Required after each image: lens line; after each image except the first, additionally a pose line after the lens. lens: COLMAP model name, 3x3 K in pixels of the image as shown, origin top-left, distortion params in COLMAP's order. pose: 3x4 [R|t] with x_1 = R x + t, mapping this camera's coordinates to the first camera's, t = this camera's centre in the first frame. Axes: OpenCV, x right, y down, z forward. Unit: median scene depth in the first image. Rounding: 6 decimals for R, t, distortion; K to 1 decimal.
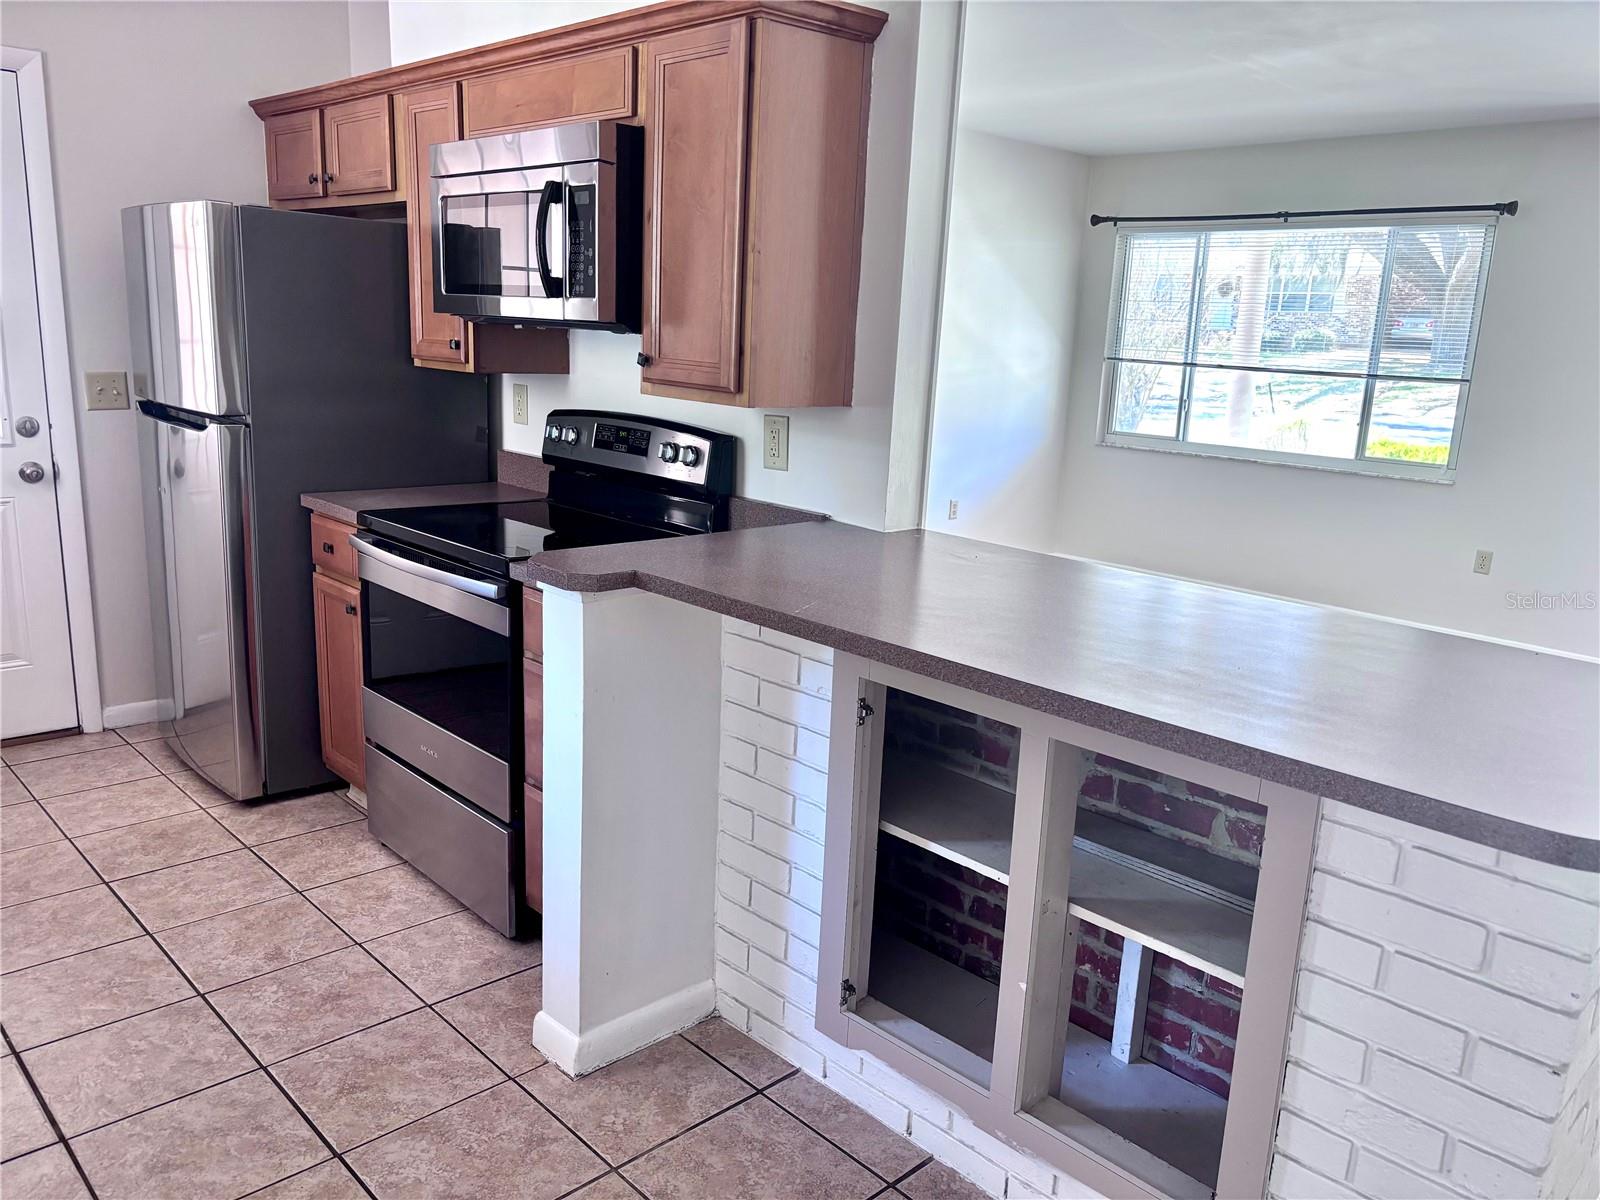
lens RADIAL K [[1245.9, 0, 804.9], [0, 1245.9, 610.1], [0, 0, 1]] dist [0.005059, 0.001079]
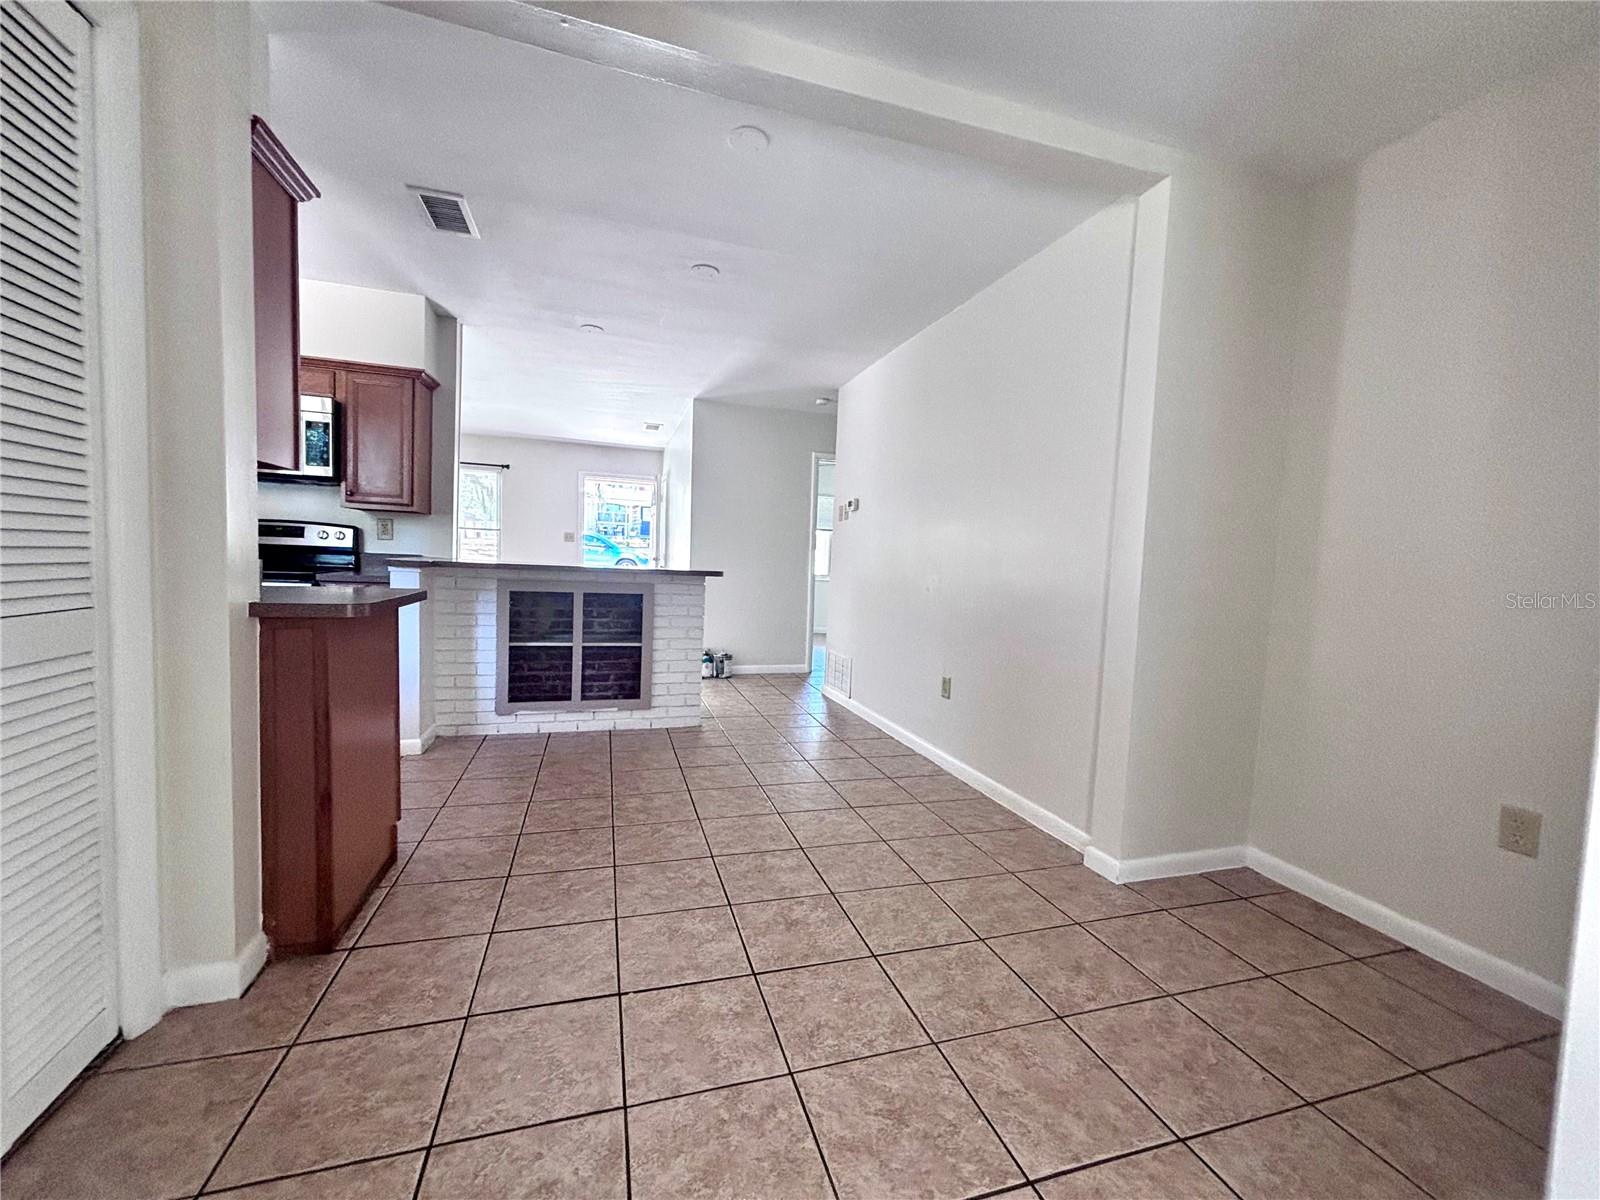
lens RADIAL K [[642.1, 0, 800.3], [0, 642.1, 604.0], [0, 0, 1]] dist [0.006119, -0.000123]
pose [[0.435514, -0.088005, 0.895870, -0.956508], [0.179256, 0.983757, 0.009496, 0.174056], [-0.882154, 0.156454, 0.444215, -0.350048]]
